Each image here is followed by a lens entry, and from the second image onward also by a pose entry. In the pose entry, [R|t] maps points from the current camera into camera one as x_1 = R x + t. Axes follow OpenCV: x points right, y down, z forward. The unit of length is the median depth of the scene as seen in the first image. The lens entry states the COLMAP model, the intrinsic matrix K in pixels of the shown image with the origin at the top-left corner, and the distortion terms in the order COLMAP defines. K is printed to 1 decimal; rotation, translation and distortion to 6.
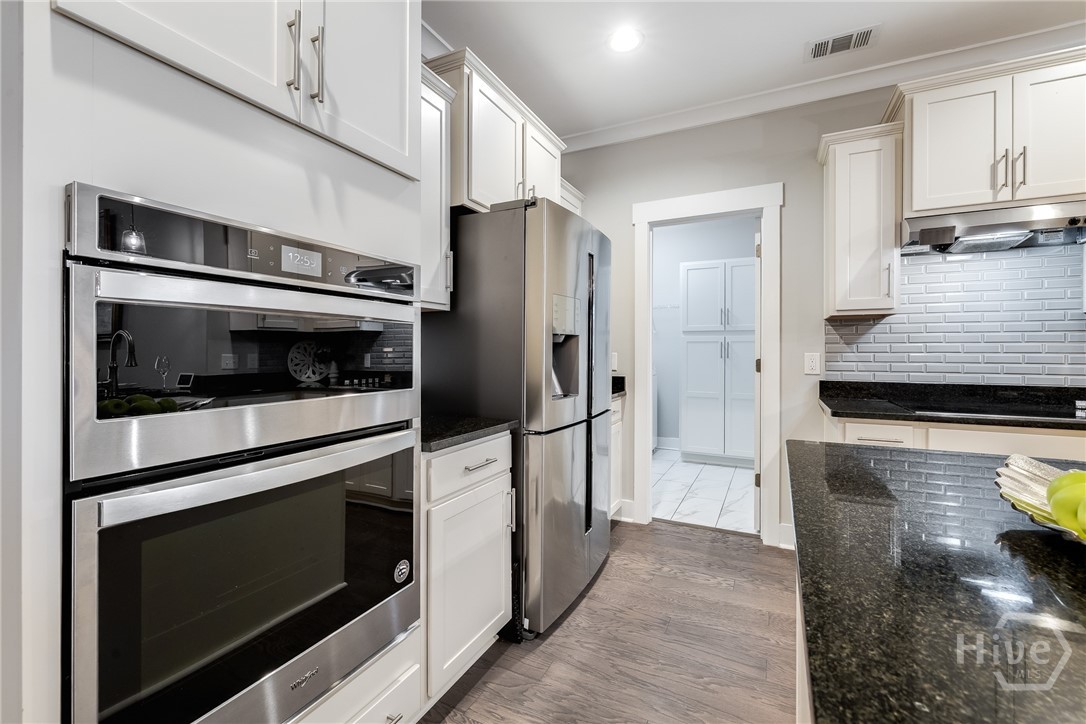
lens RADIAL K [[464.1, 0, 540.6], [0, 464.1, 350.9], [0, 0, 1]] dist [0.000357, 0.000195]
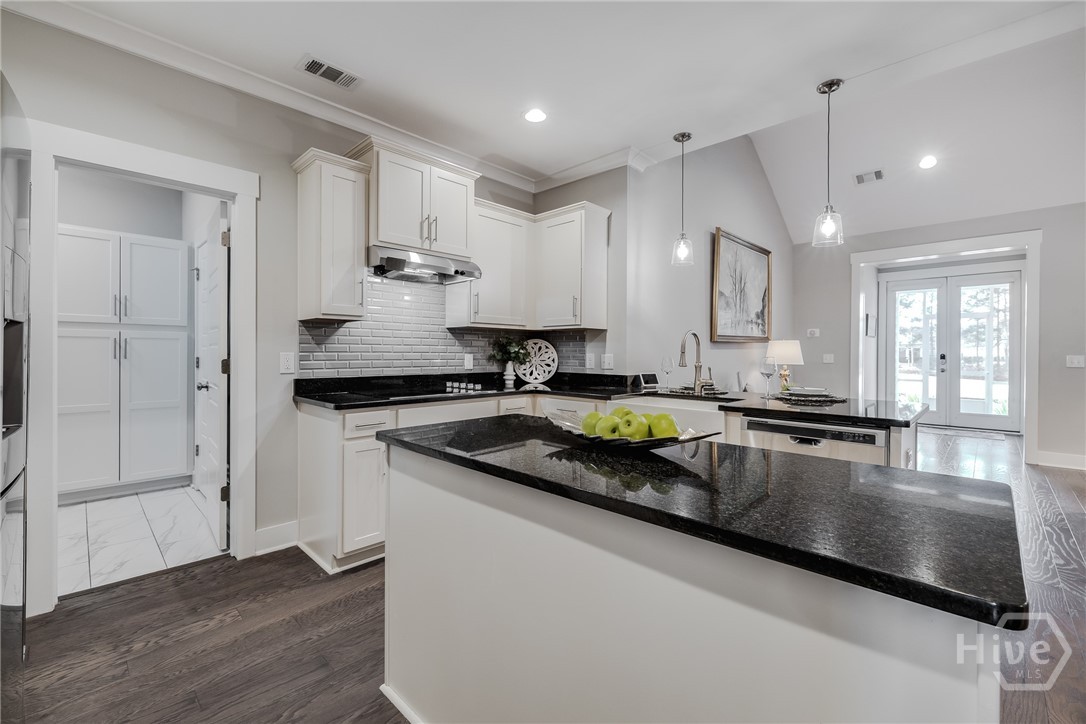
lens RADIAL K [[456.7, 0, 541.7], [0, 456.7, 353.8], [0, 0, 1]] dist [0.001602, 0.000267]
pose [[0.309086, -0.001716, 0.951032, -0.236122], [-0.005378, 0.999979, 0.003553, 0.000805], [-0.951019, -0.006213, 0.309071, 0.181347]]
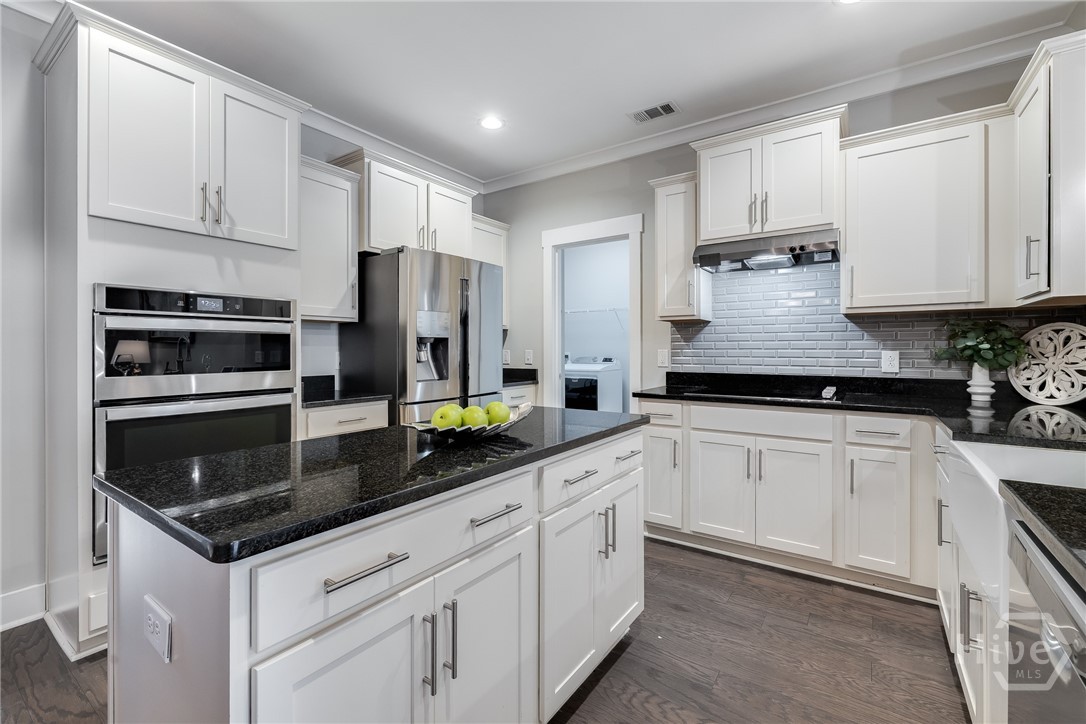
lens RADIAL K [[464.1, 0, 540.6], [0, 464.1, 350.9], [0, 0, 1]] dist [0.000357, 0.000195]
pose [[0.989247, -0.001996, -0.146242, 0.522375], [0.002866, 0.999979, 0.005738, 0.000281], [0.146227, -0.006096, 0.989232, -0.340605]]
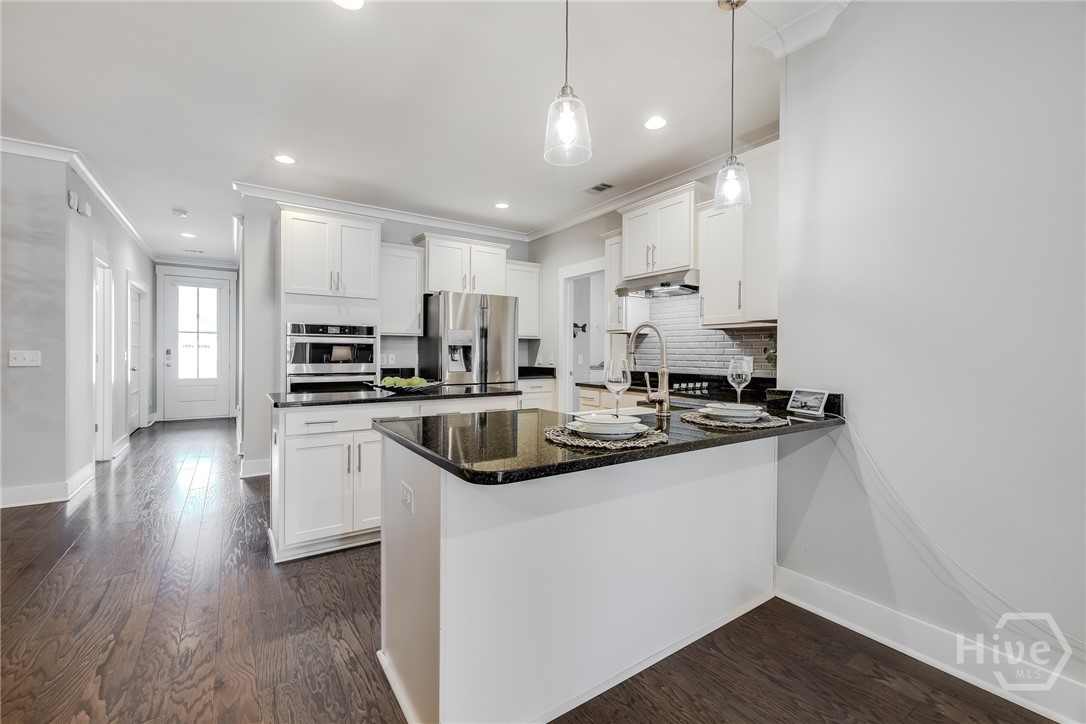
lens RADIAL K [[456.7, 0, 541.7], [0, 456.7, 353.8], [0, 0, 1]] dist [0.001602, 0.000267]
pose [[0.870914, 0.004820, -0.491412, 1.353331], [-0.004536, 0.999988, 0.001769, 0.001652], [0.491415, 0.000688, 0.870925, -0.712116]]
